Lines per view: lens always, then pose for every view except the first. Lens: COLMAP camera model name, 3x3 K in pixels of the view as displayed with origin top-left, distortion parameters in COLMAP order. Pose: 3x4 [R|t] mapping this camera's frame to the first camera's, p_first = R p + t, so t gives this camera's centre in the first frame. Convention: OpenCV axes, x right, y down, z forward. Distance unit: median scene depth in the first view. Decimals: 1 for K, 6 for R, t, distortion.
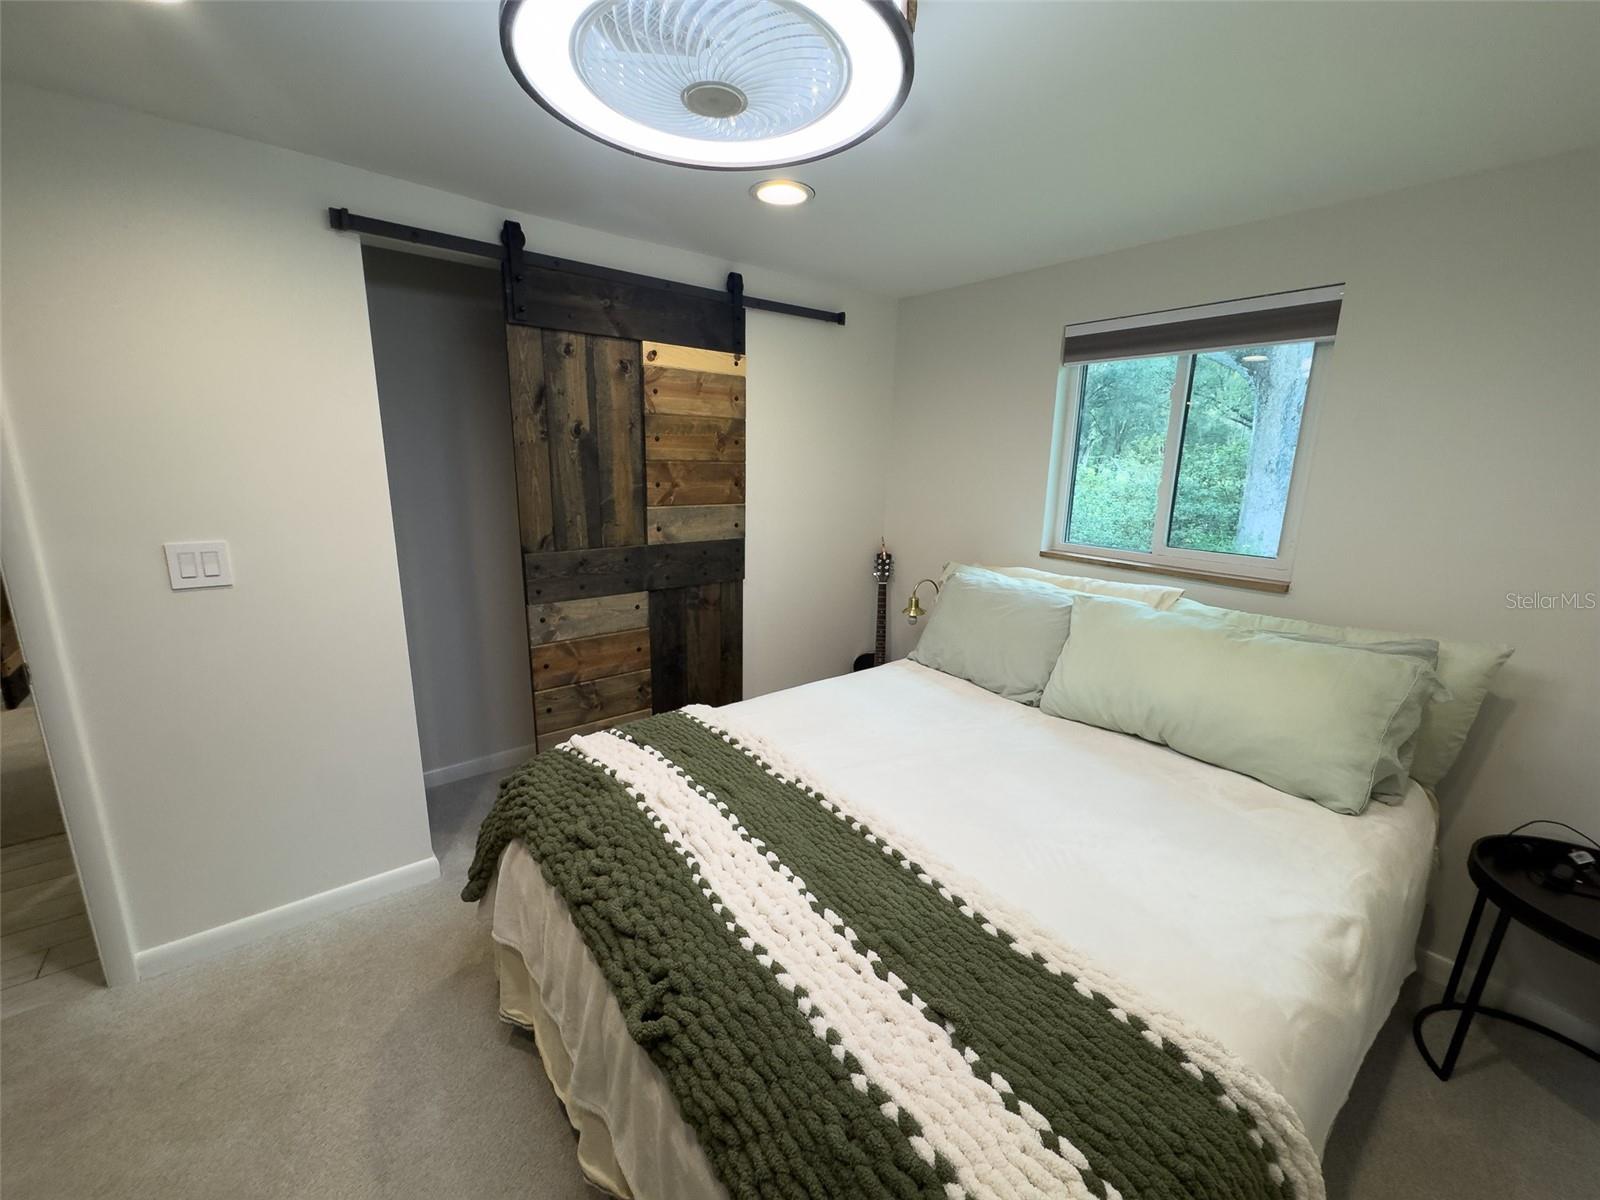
lens RADIAL K [[637.8, 0, 799.0], [0, 637.8, 598.3], [0, 0, 1]] dist [-0.003523, -0.000109]
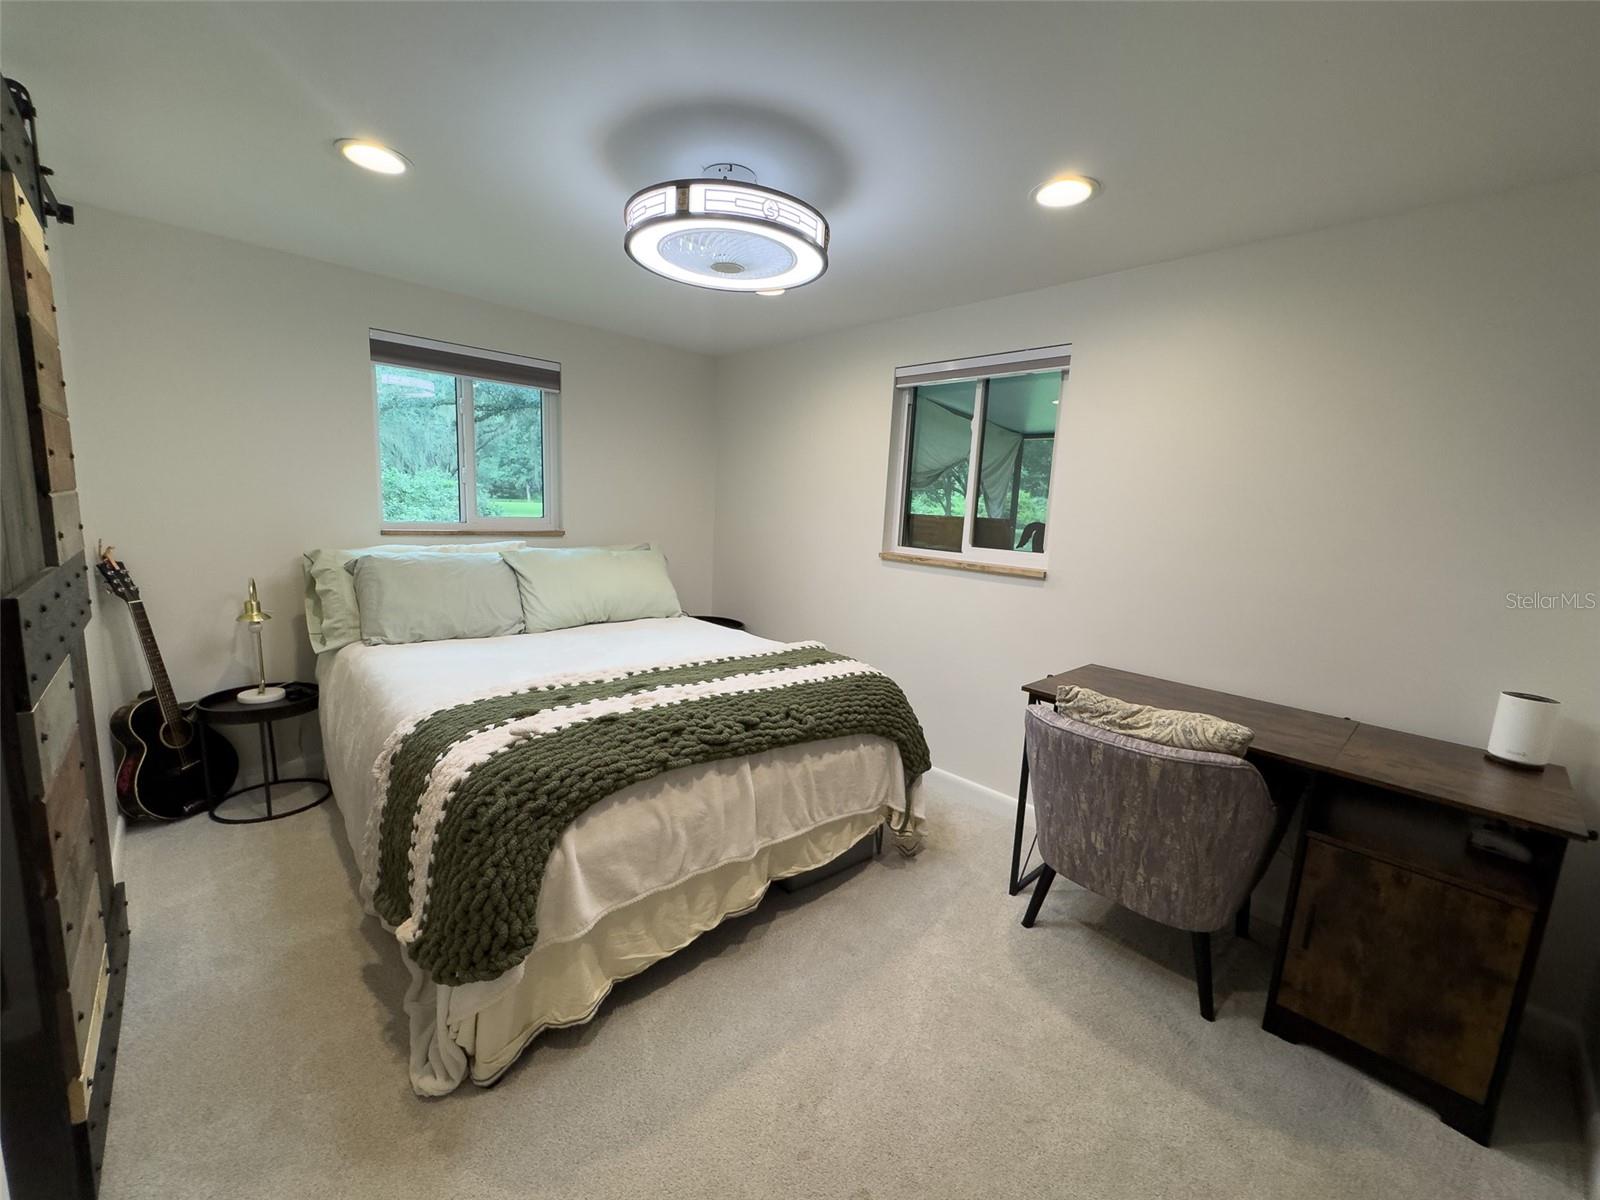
lens RADIAL K [[637.8, 0, 799.0], [0, 637.8, 598.3], [0, 0, 1]] dist [-0.003523, -0.000109]
pose [[-0.072171, -0.174451, 0.982017, -1.162504], [0.167440, 0.968492, 0.184354, -0.063224], [-0.983237, 0.177734, -0.040687, 0.544160]]
